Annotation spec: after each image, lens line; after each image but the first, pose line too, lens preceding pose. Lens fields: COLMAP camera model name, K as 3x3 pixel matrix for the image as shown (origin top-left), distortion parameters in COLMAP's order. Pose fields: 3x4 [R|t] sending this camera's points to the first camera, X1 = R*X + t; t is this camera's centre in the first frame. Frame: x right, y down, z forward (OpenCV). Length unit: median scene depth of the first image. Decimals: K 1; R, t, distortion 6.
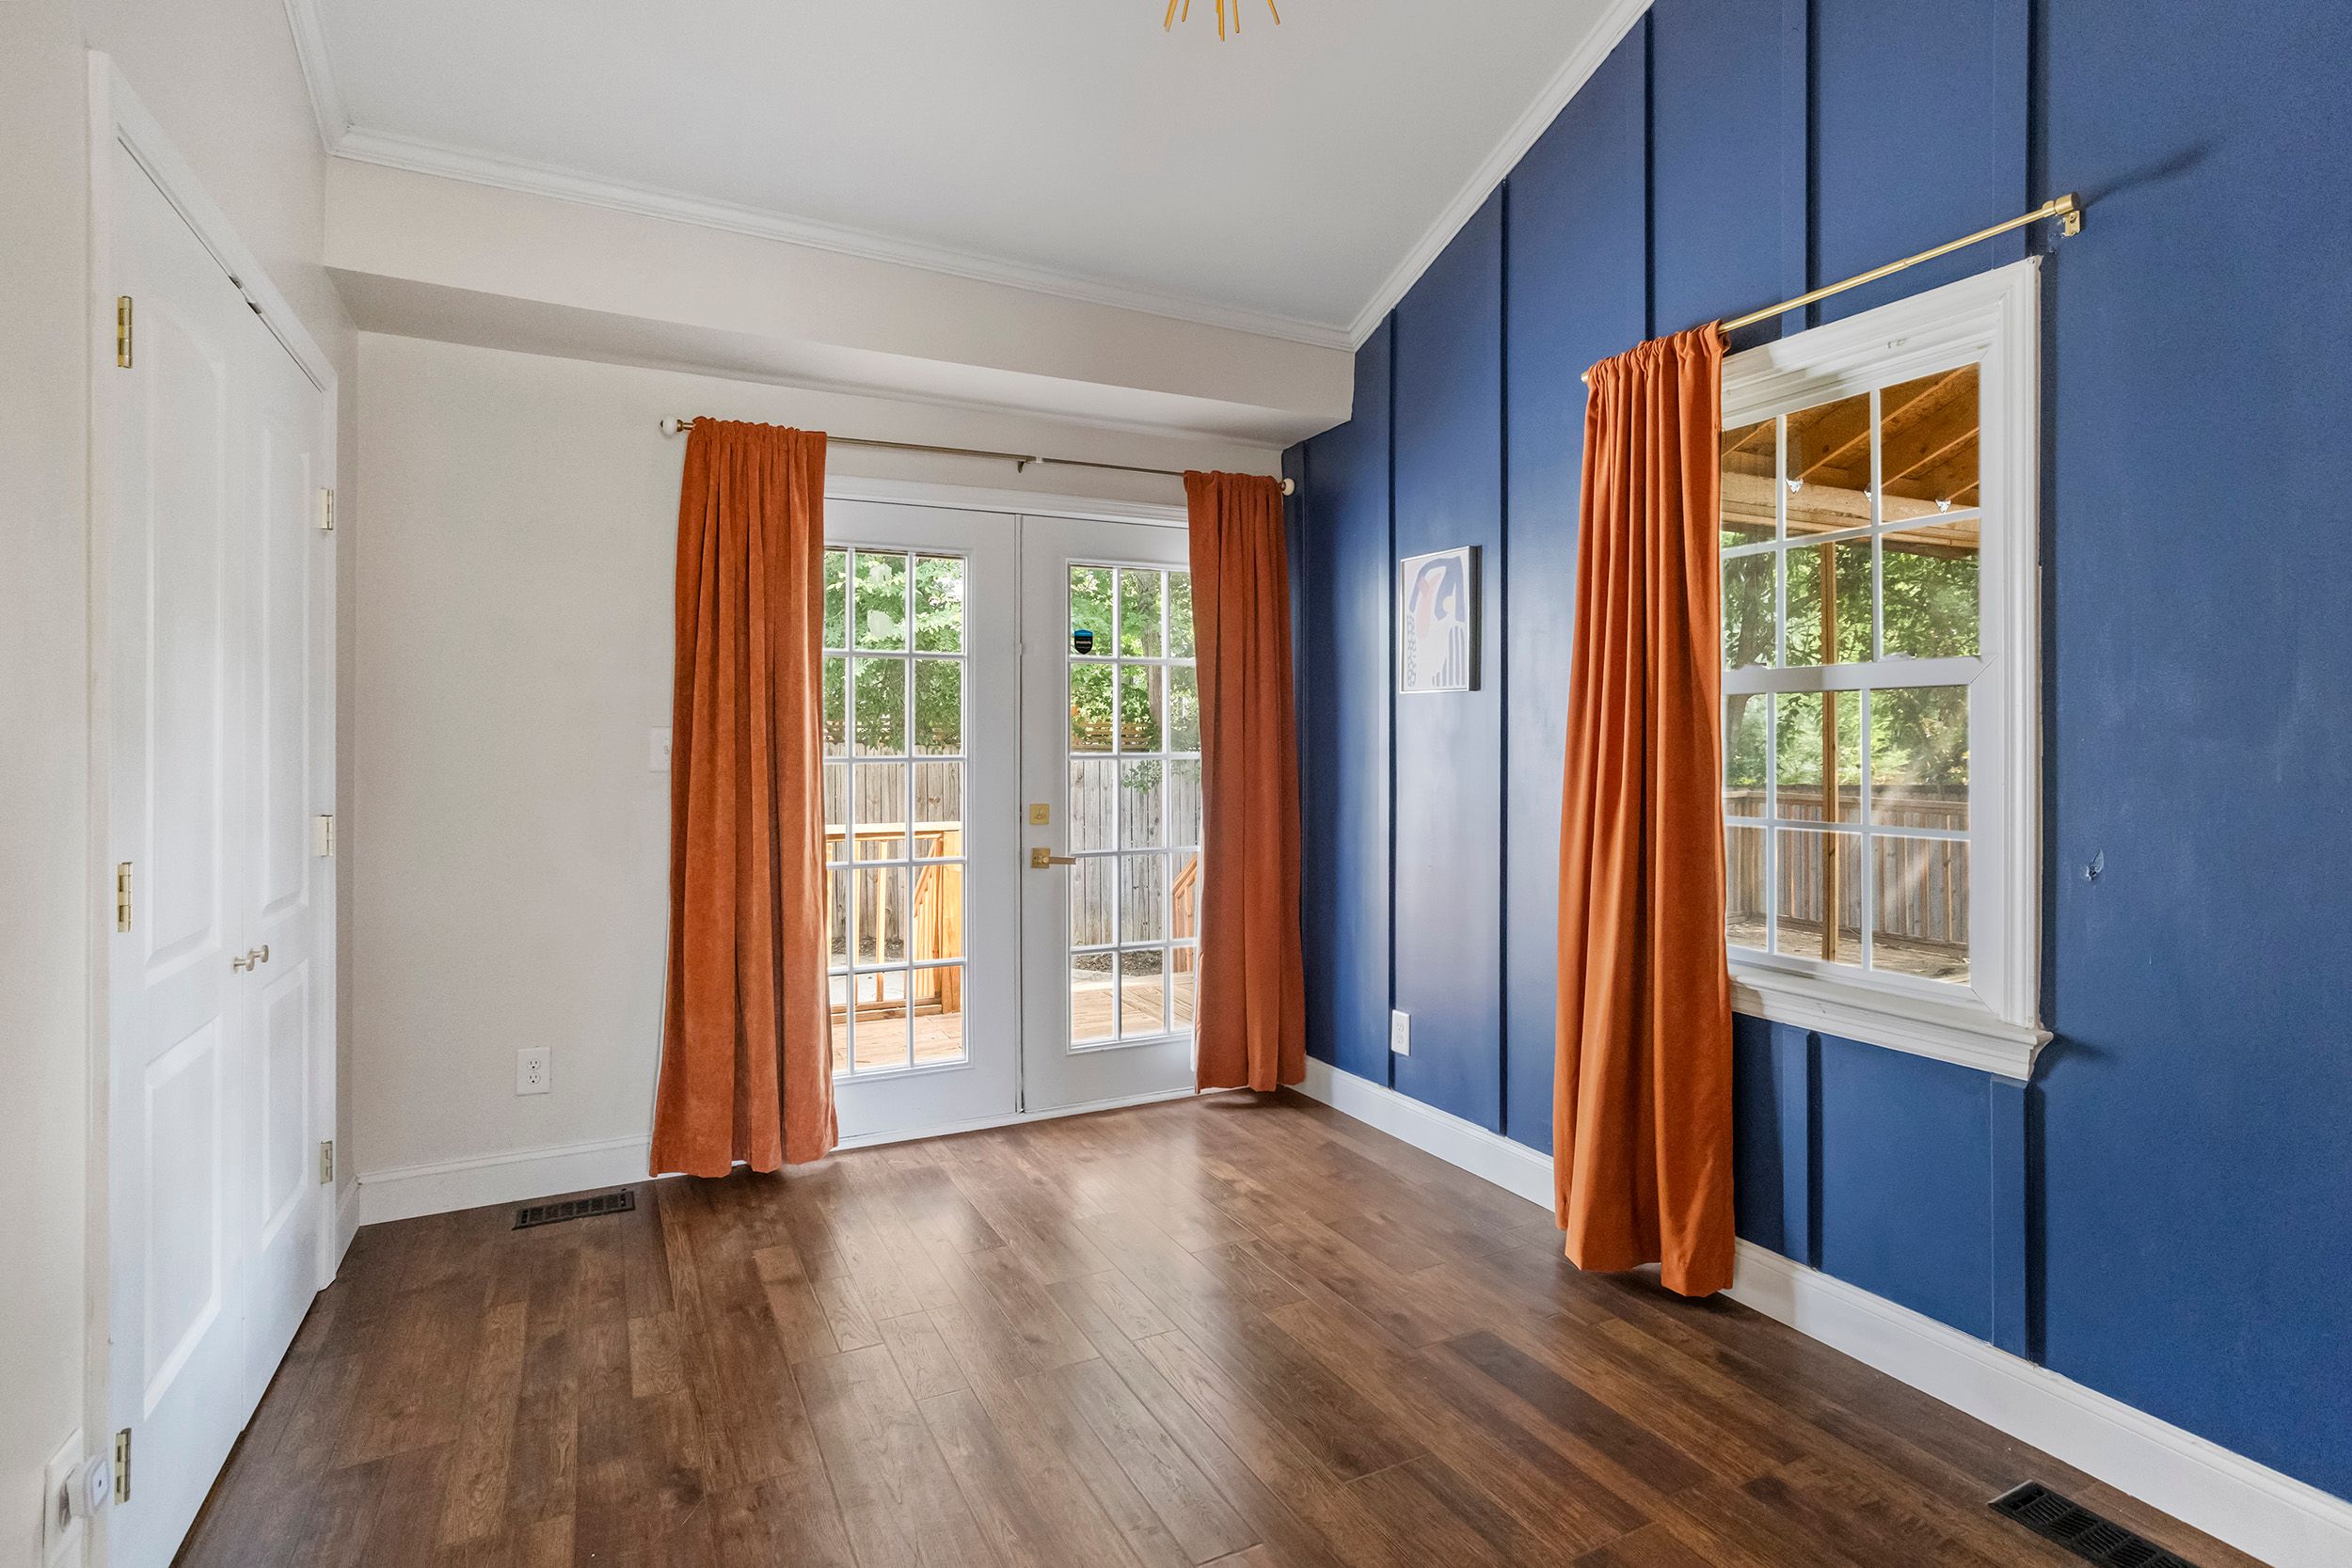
lens RADIAL K [[1146.1, 0, 1191.5], [0, 1146.1, 738.6], [0, 0, 1]] dist [-0.039187, 0.023326]
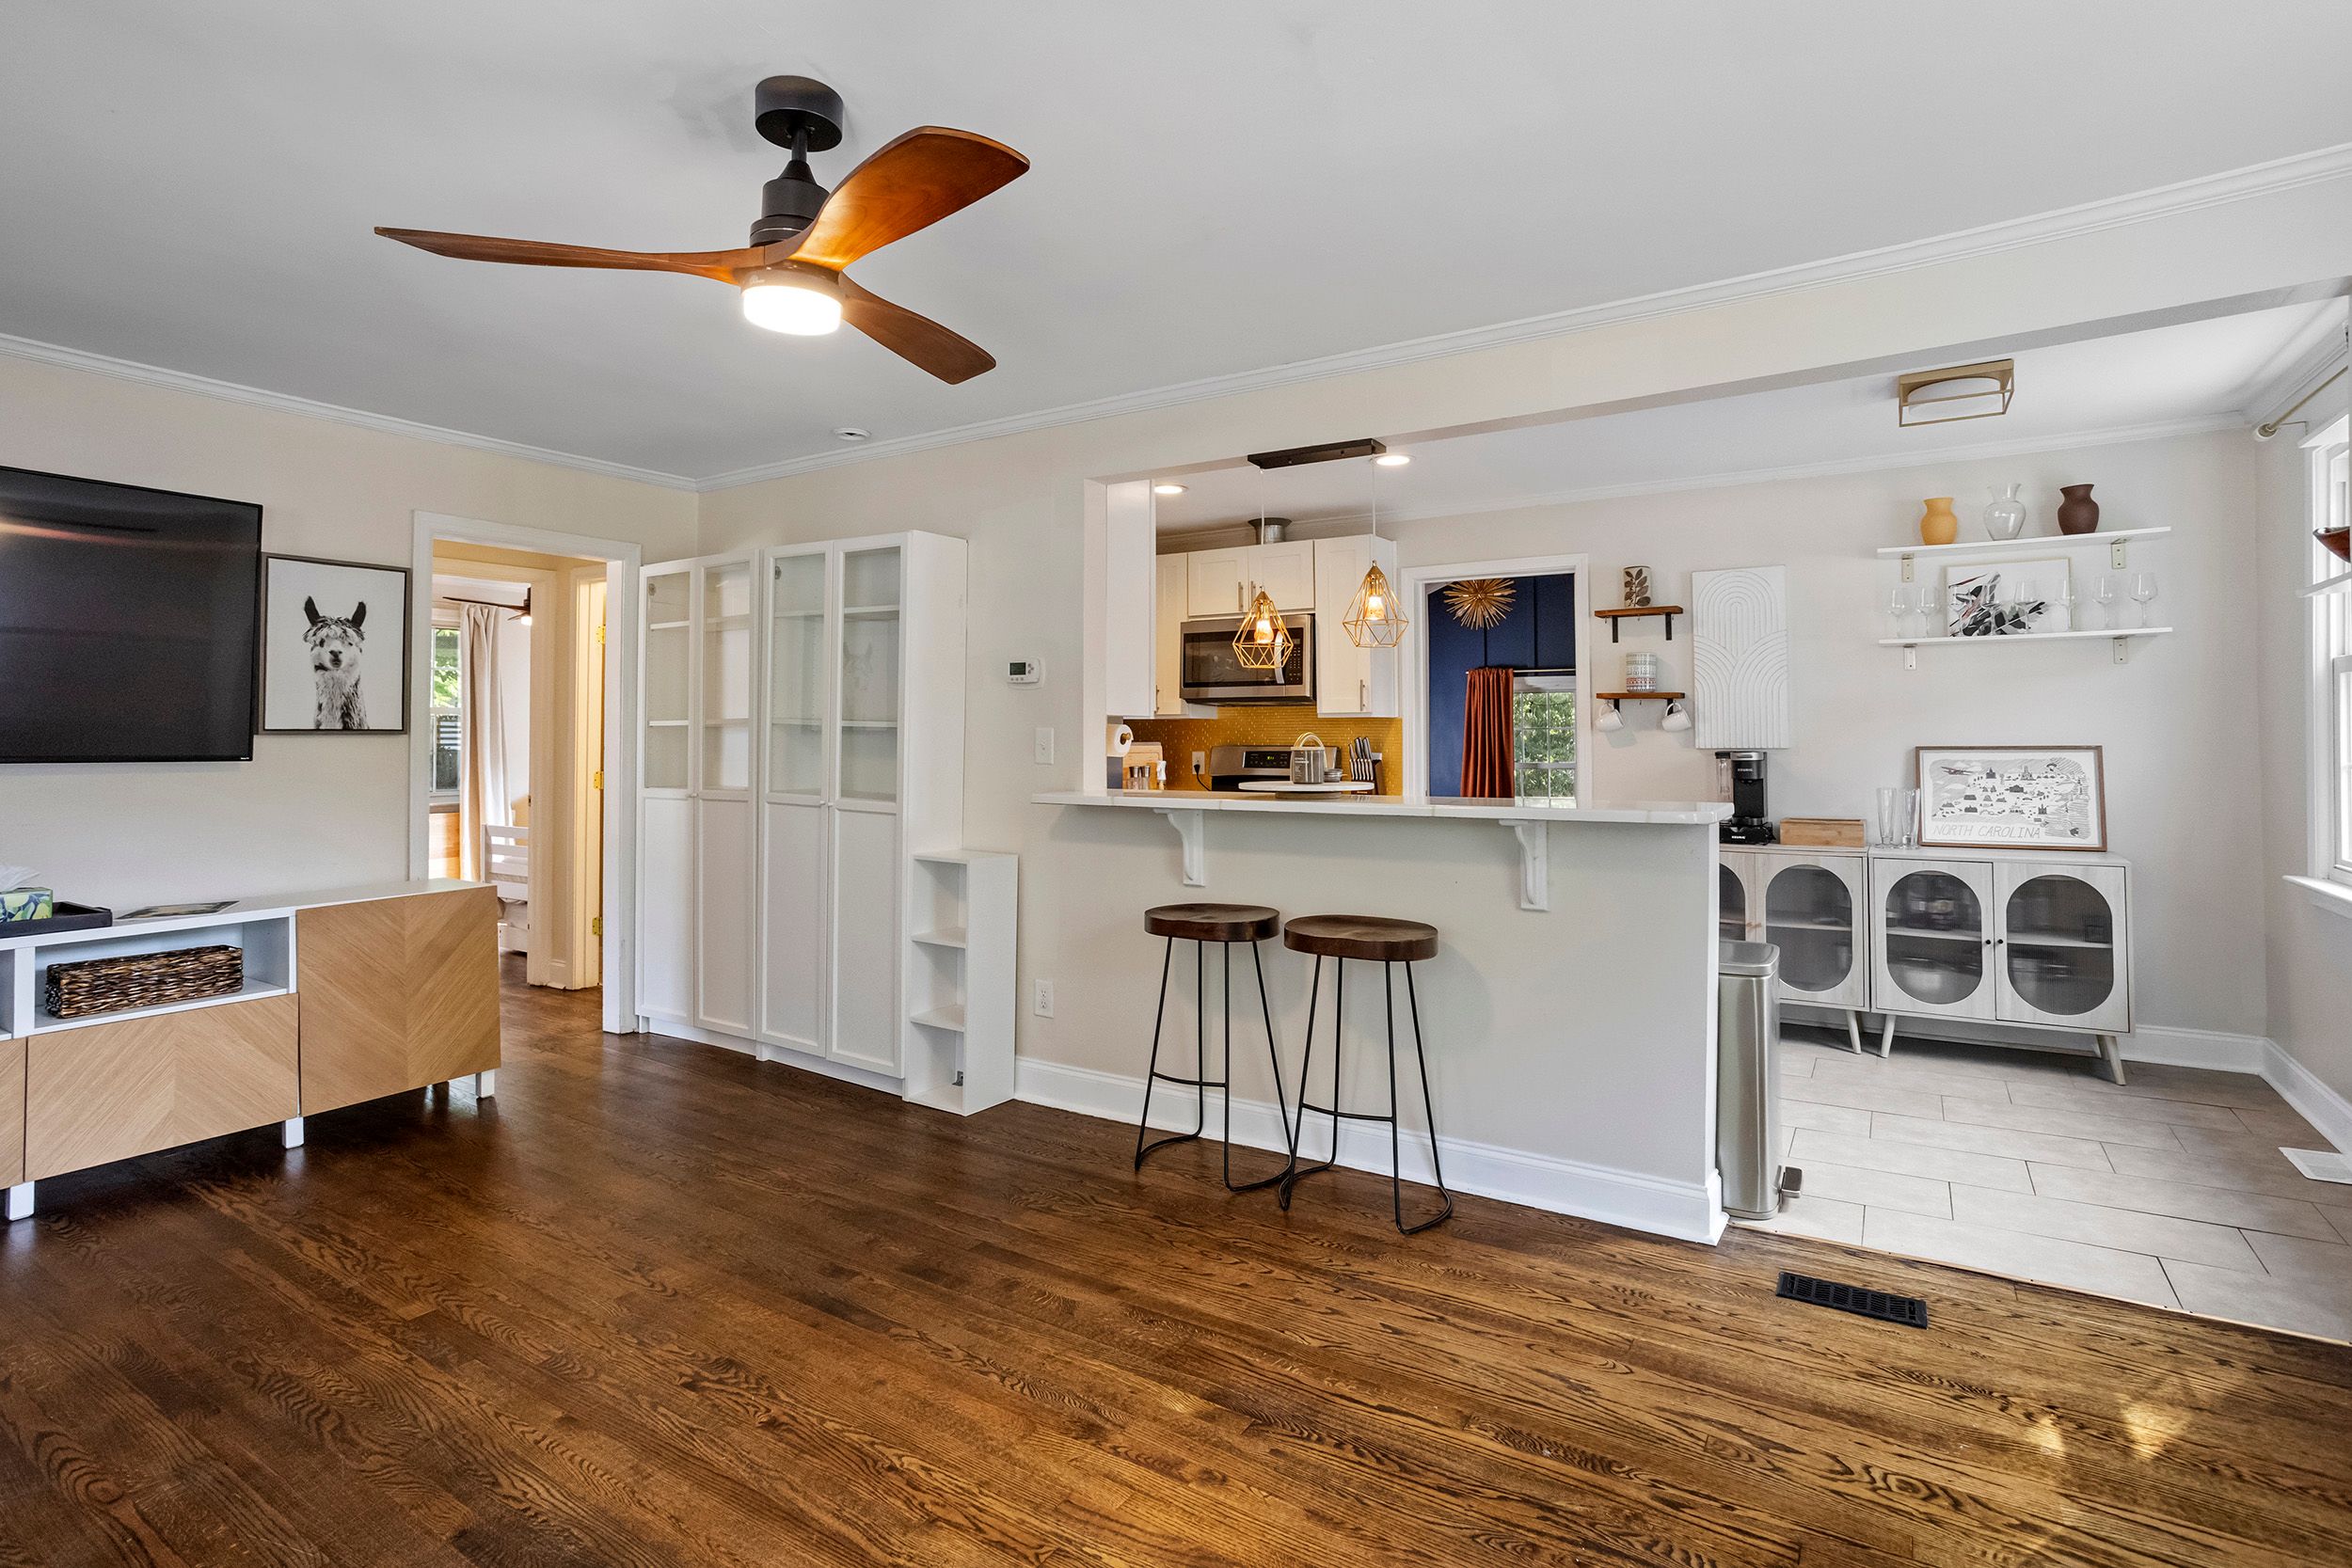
lens RADIAL K [[1146.1, 0, 1161.2], [0, 1146.1, 710.9], [0, 0, 1]] dist [-0.039187, 0.023326]
pose [[0.864138, 0.012017, 0.503112, -2.394676], [-0.002383, 0.999801, -0.019788, -0.156754], [-0.503250, 0.015901, 0.863995, -1.635689]]
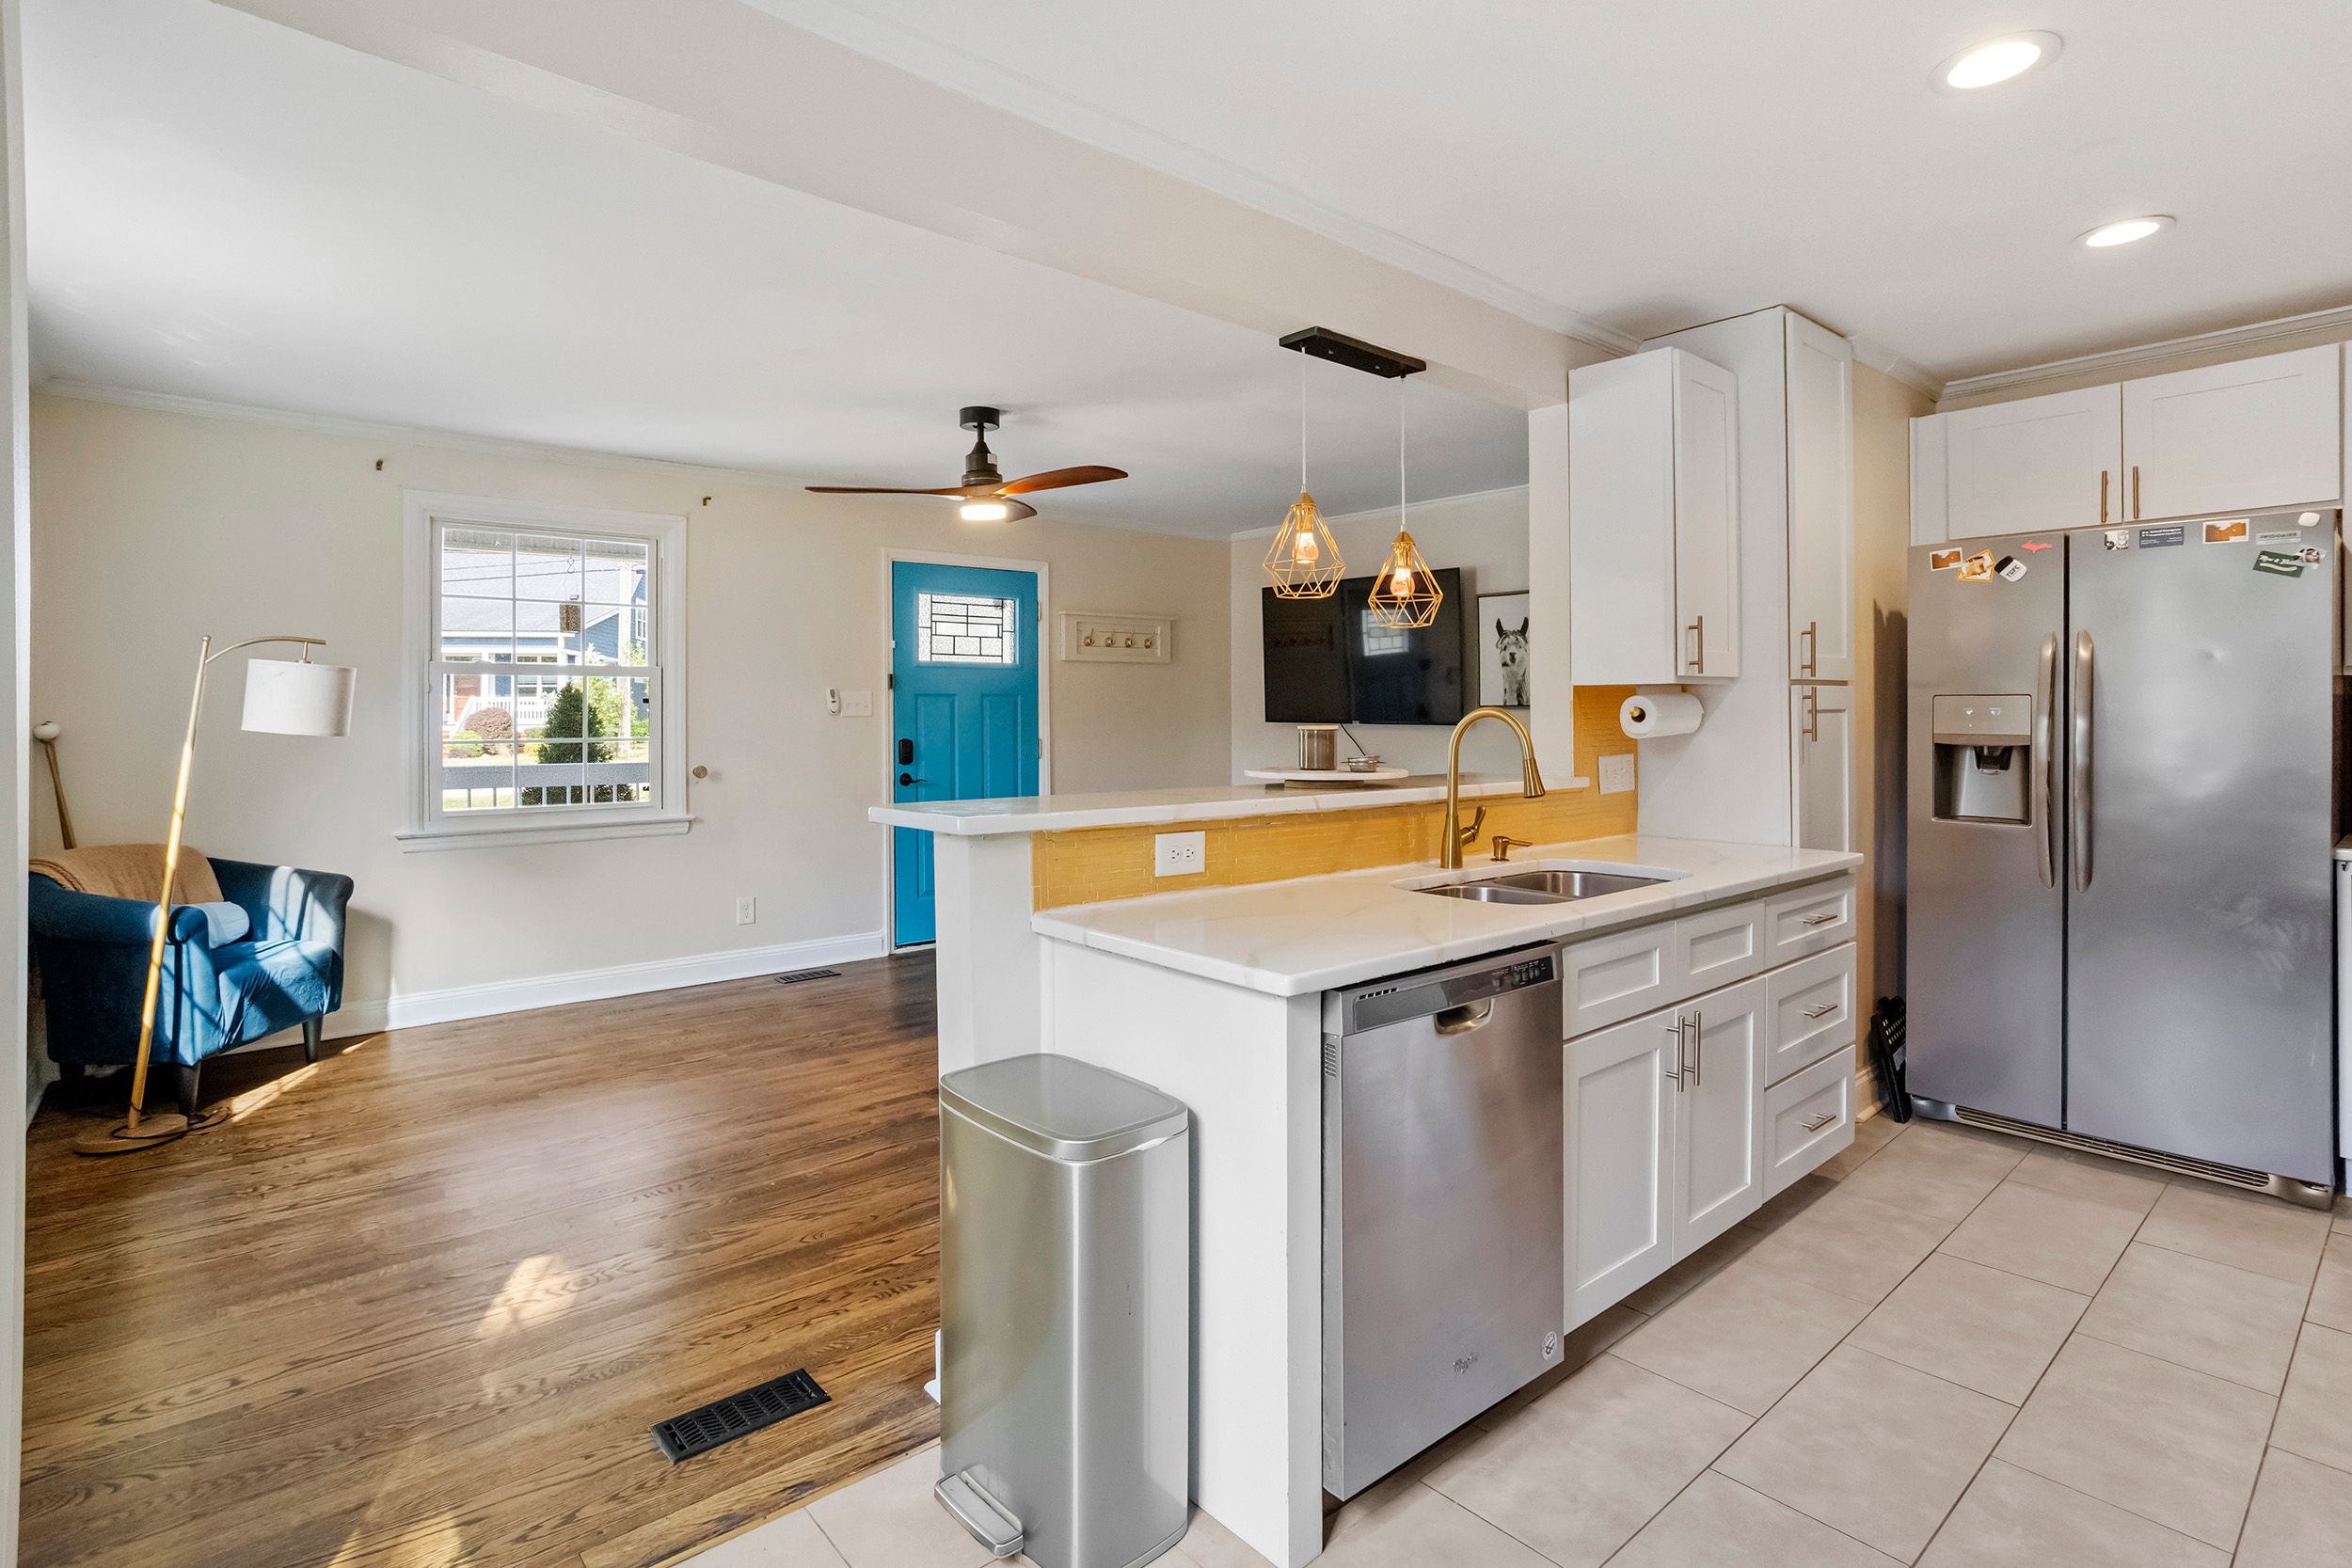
lens RADIAL K [[1146.1, 0, 1175.9], [0, 1146.1, 717.8], [0, 0, 1]] dist [-0.039187, 0.023326]
pose [[0.248447, 0.006563, -0.968623, -0.485830], [0.007045, 0.999938, 0.008582, -0.159263], [0.968620, -0.008956, 0.248385, -0.960874]]
